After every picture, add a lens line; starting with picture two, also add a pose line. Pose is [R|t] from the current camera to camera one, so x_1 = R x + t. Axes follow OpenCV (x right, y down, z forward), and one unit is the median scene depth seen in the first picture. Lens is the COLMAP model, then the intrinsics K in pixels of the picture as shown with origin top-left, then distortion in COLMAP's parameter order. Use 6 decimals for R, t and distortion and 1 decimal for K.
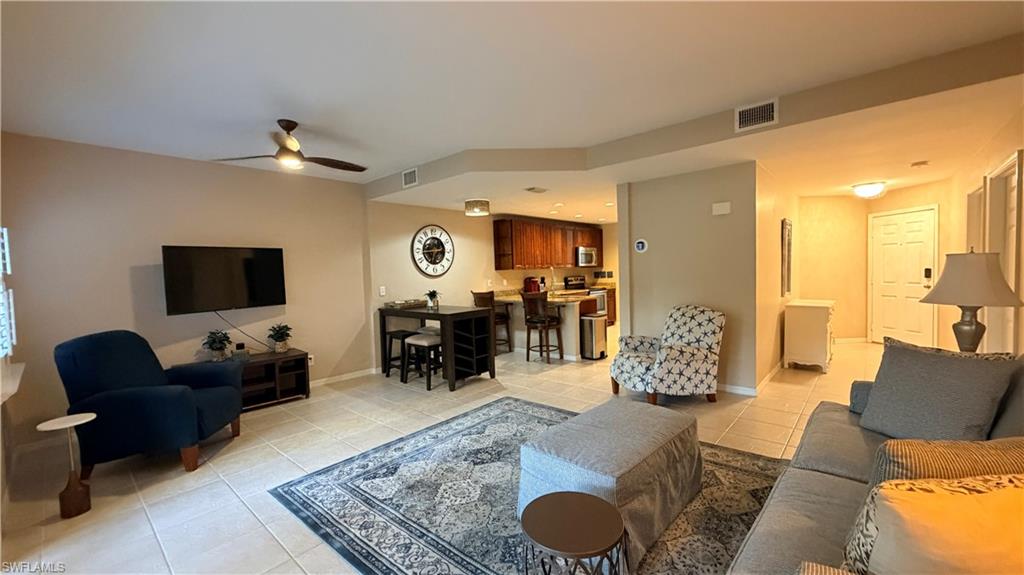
lens RADIAL K [[407.3, 0, 509.7], [0, 407.3, 286.5], [0, 0, 1]] dist [0.000076, -0.000099]
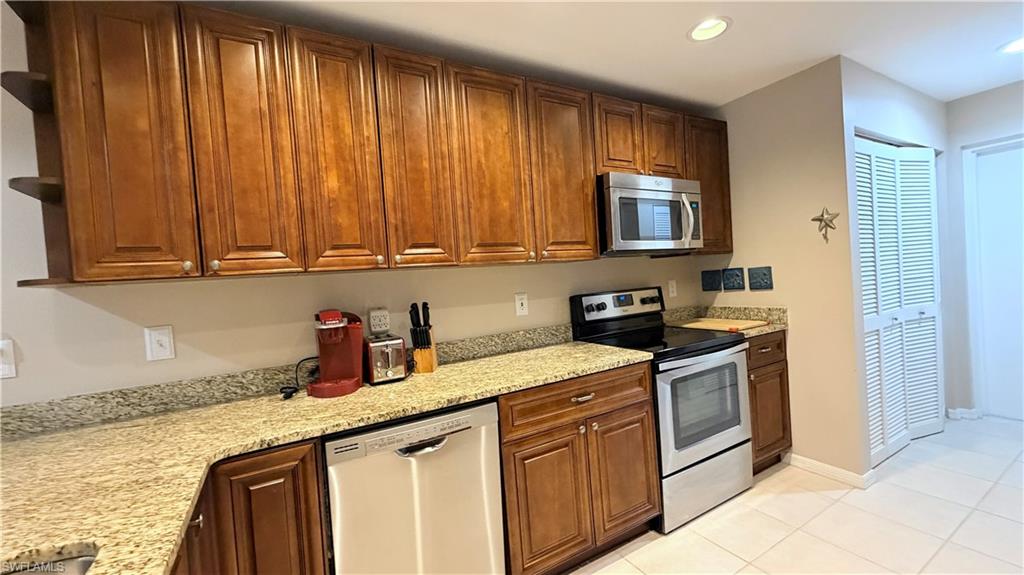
lens RADIAL K [[407.3, 0, 509.1], [0, 407.3, 288.1], [0, 0, 1]] dist [0.000076, -0.000099]
pose [[0.948479, -0.024821, -0.315866, 0.279471], [0.025019, 0.999681, -0.003428, -0.042486], [0.315850, -0.004651, 0.948798, 1.113957]]
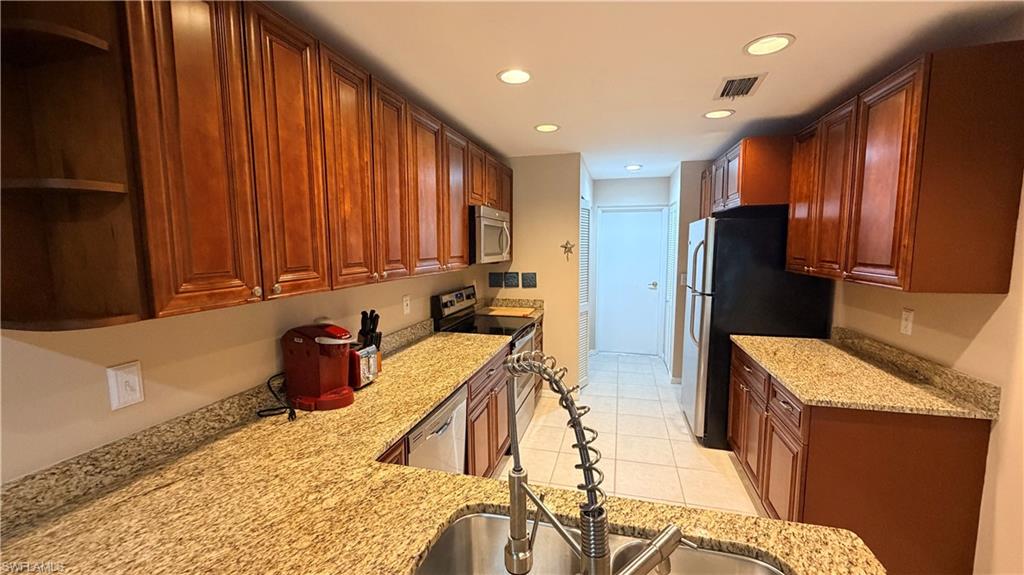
lens RADIAL K [[407.3, 0, 509.4], [0, 407.3, 288.5], [0, 0, 1]] dist [0.000076, -0.000099]
pose [[0.896086, -0.020144, 0.443422, 0.066762], [-0.006986, 0.998206, 0.059464, -0.074300], [-0.443825, -0.056383, 0.894338, 1.030387]]
